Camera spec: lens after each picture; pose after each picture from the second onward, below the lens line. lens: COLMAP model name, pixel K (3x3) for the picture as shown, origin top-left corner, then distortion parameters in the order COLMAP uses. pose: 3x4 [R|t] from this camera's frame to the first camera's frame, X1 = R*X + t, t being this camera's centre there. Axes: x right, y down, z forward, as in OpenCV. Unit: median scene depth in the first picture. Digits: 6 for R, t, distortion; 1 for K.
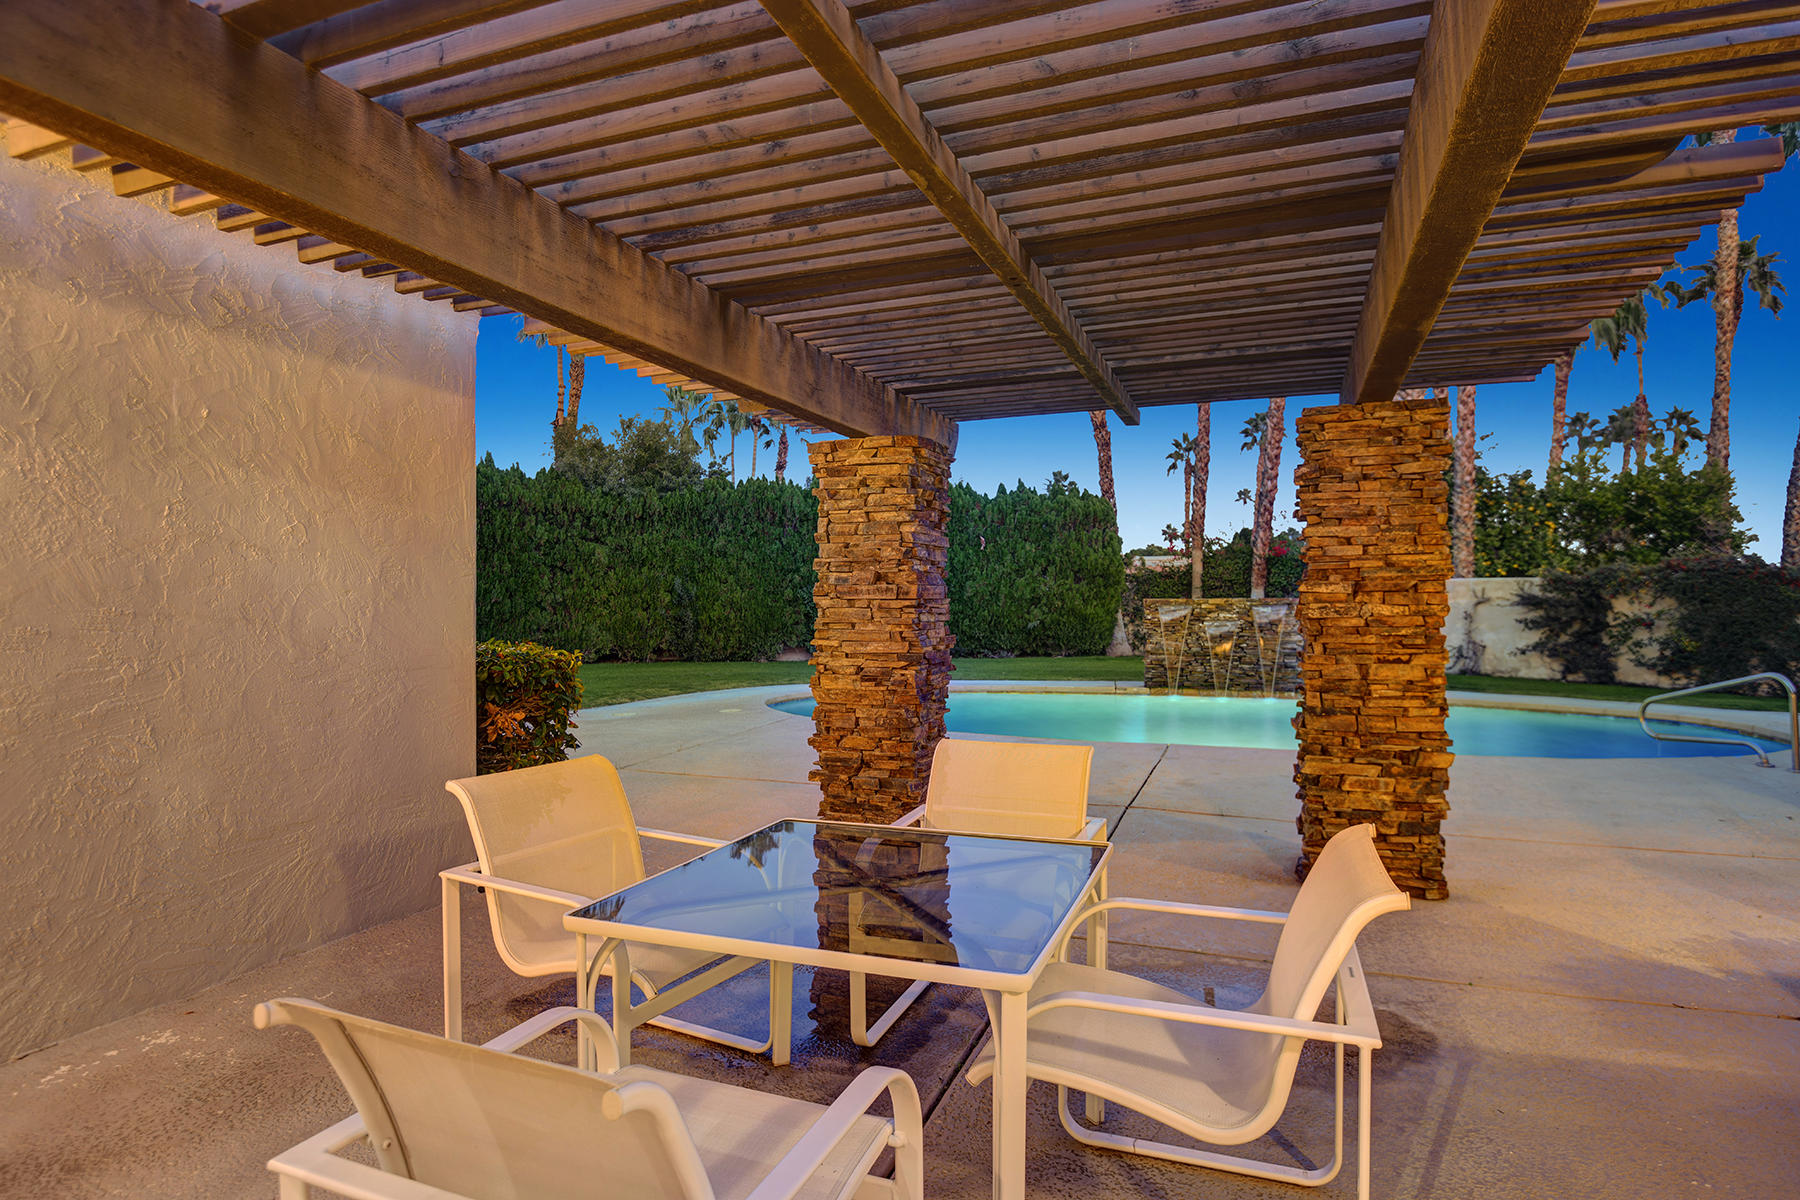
lens RADIAL K [[950.6, 0, 901.7], [0, 950.6, 599.8], [0, 0, 1]] dist [-0.000249, 0.000004]
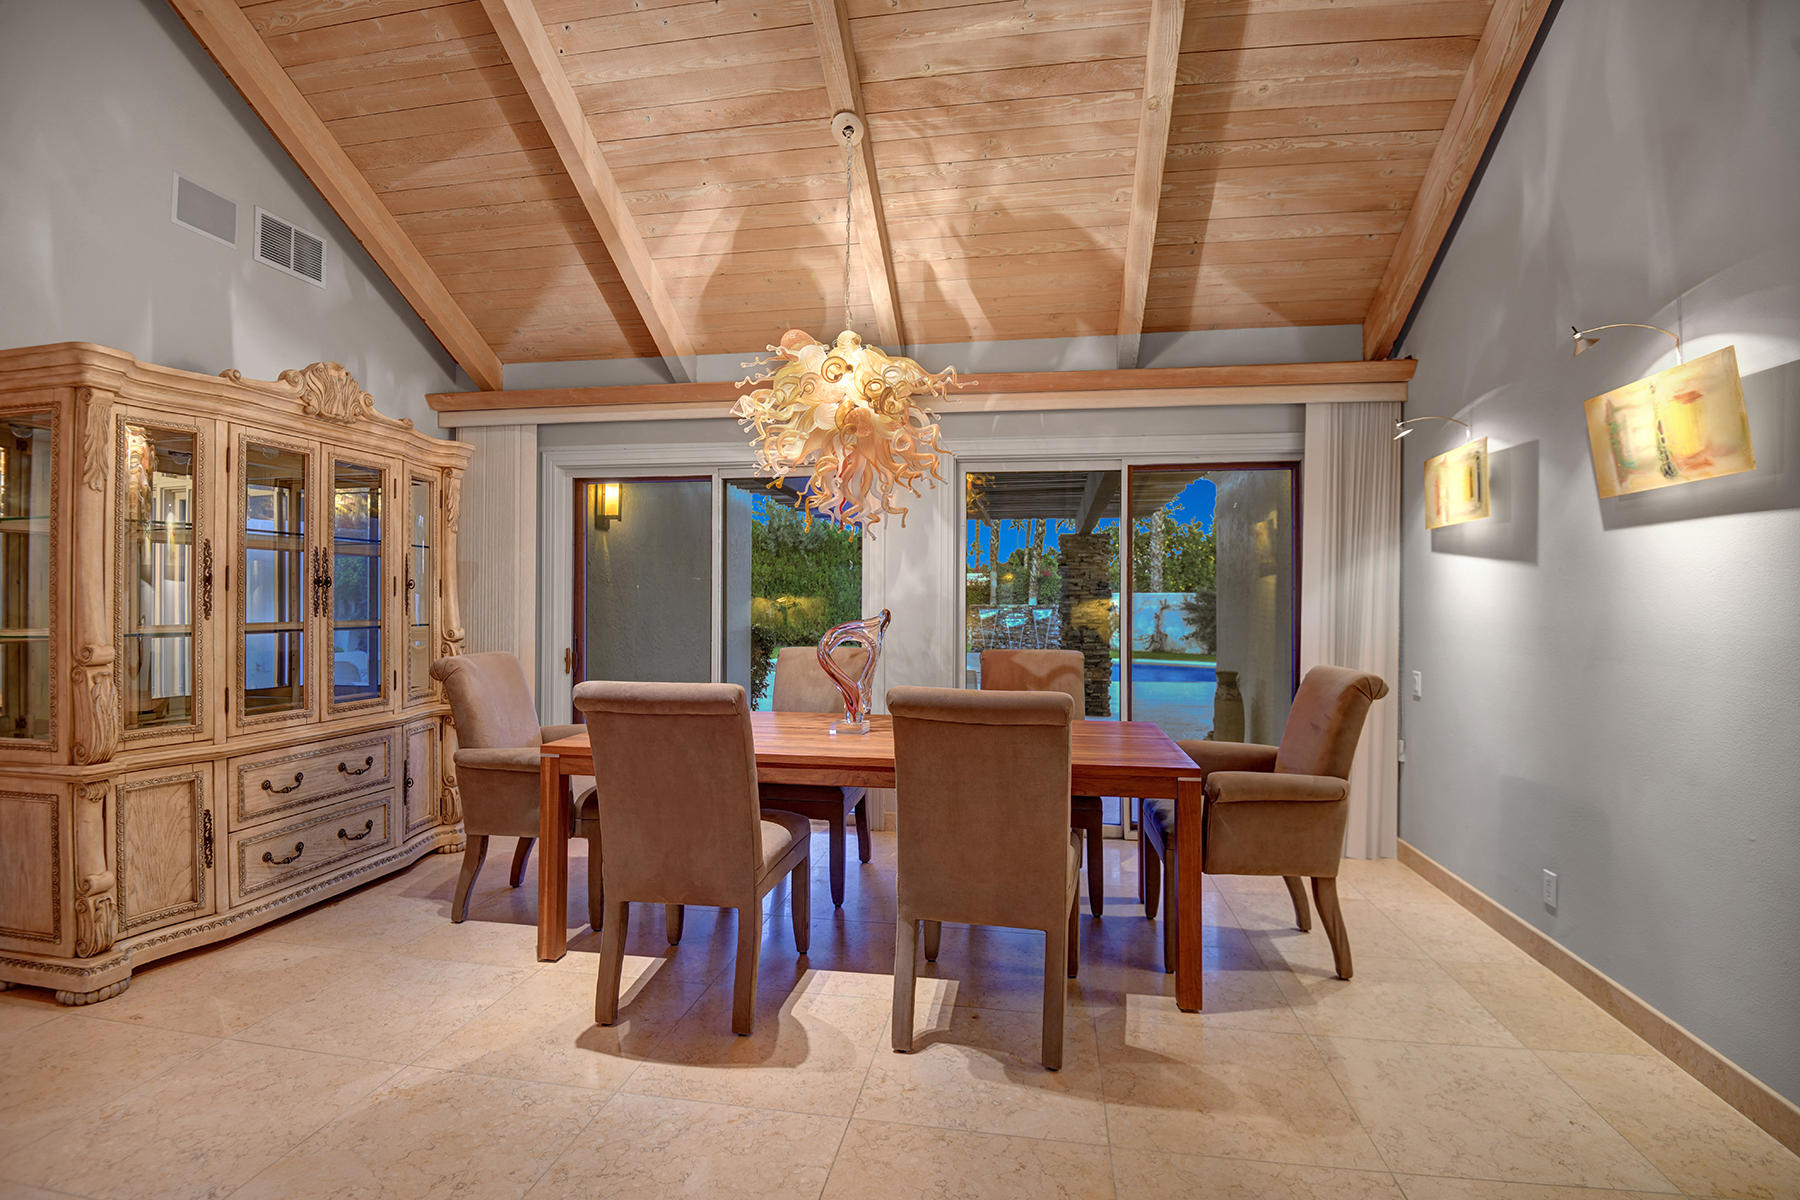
lens RADIAL K [[834.5, 0, 895.9], [0, 834.5, 602.2], [0, 0, 1]] dist [0.000458, 0.000139]
pose [[0.979646, 0.005304, 0.200661, -0.132885], [-0.004798, 0.999984, -0.003009, -0.000491], [-0.200673, 0.001985, 0.979656, -0.319494]]
